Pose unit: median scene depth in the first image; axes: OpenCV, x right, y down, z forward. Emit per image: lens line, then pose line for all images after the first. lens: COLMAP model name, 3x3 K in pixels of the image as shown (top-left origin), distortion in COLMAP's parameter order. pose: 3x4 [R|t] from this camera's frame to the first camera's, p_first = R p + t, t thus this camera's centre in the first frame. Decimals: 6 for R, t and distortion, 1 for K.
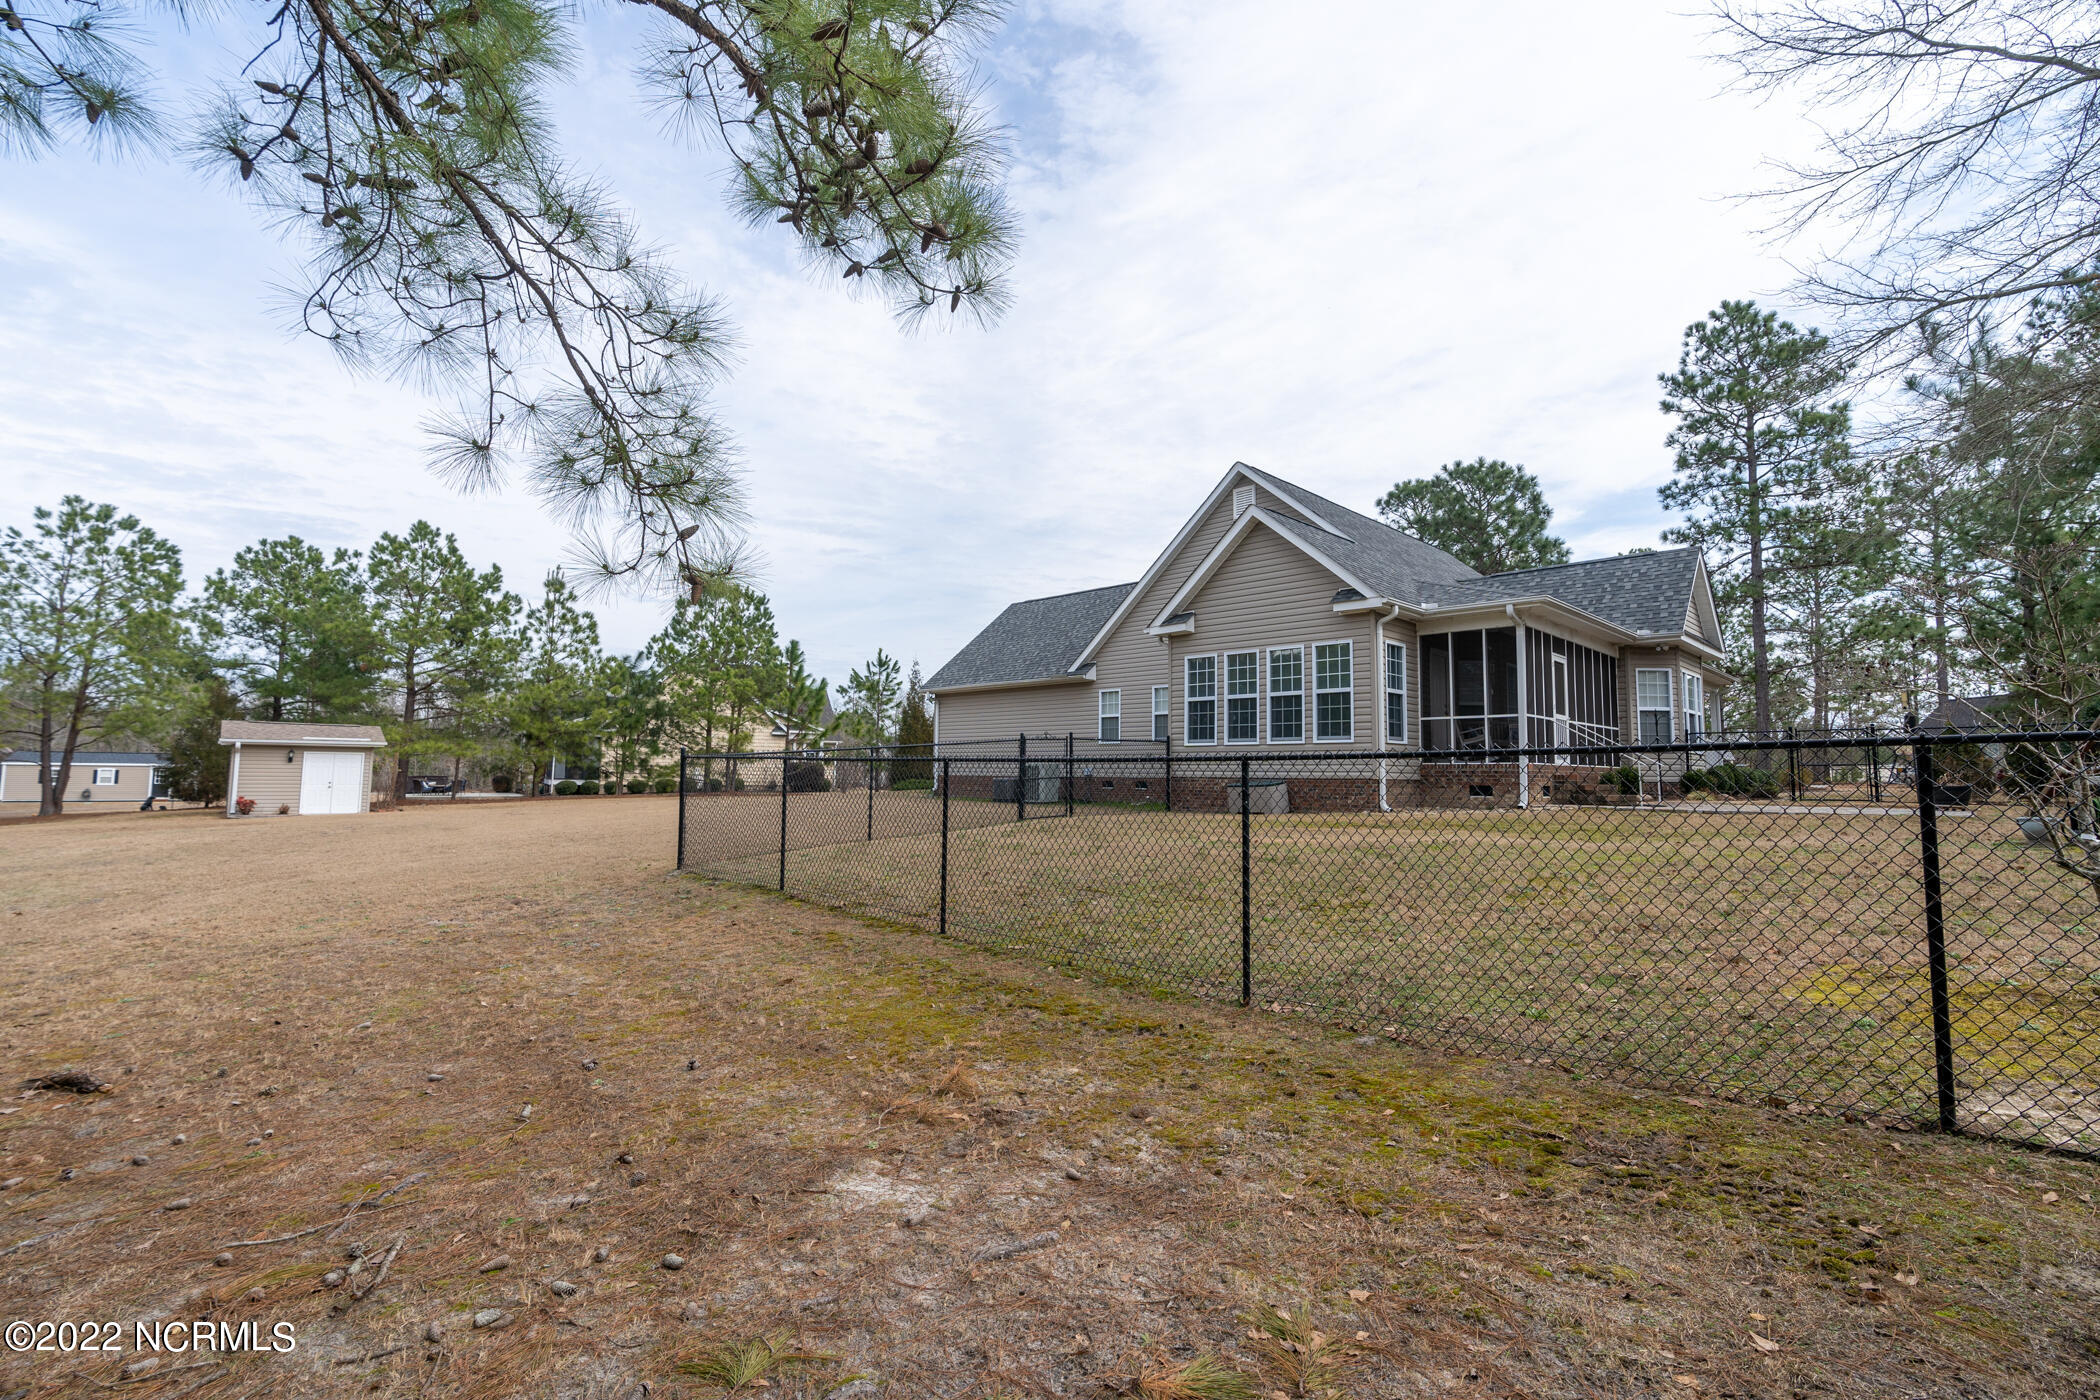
lens RADIAL K [[966.4, 0, 1050.0], [0, 966.4, 700.0], [0, 0, 1]] dist [0.003318, 0.000869]
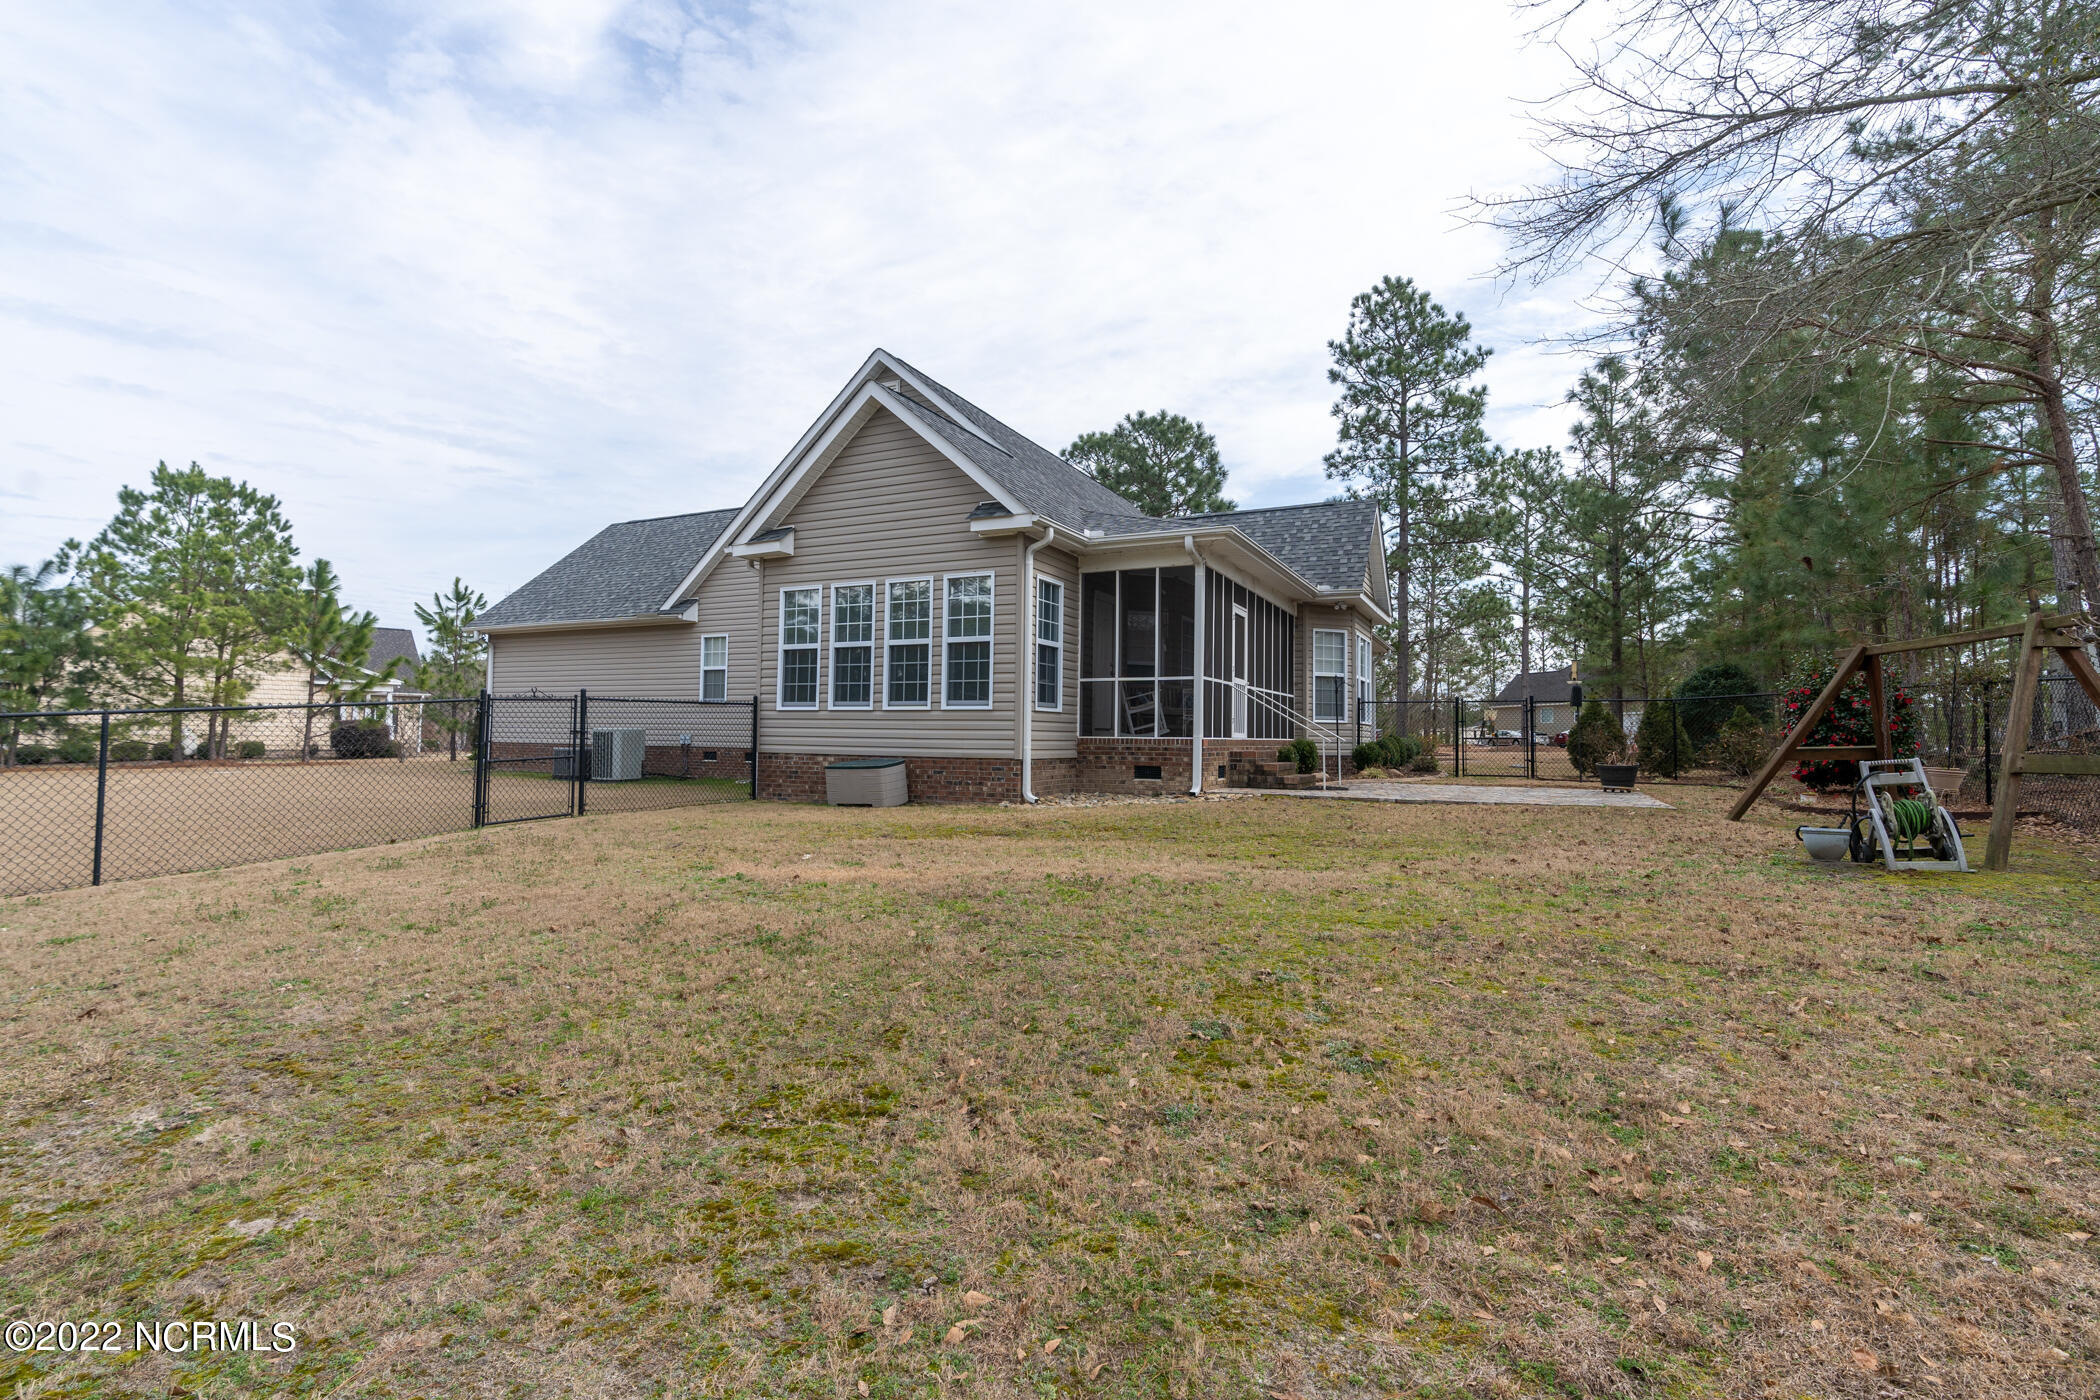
lens RADIAL K [[952.2, 0, 1050.0], [0, 952.2, 700.0], [0, 0, 1]] dist [0.000303, 0.000126]
pose [[0.952791, 0.014549, 0.303279, 0.065549], [-0.027859, 0.998827, 0.039608, 0.002991], [-0.302347, -0.046187, 0.952078, 0.141240]]
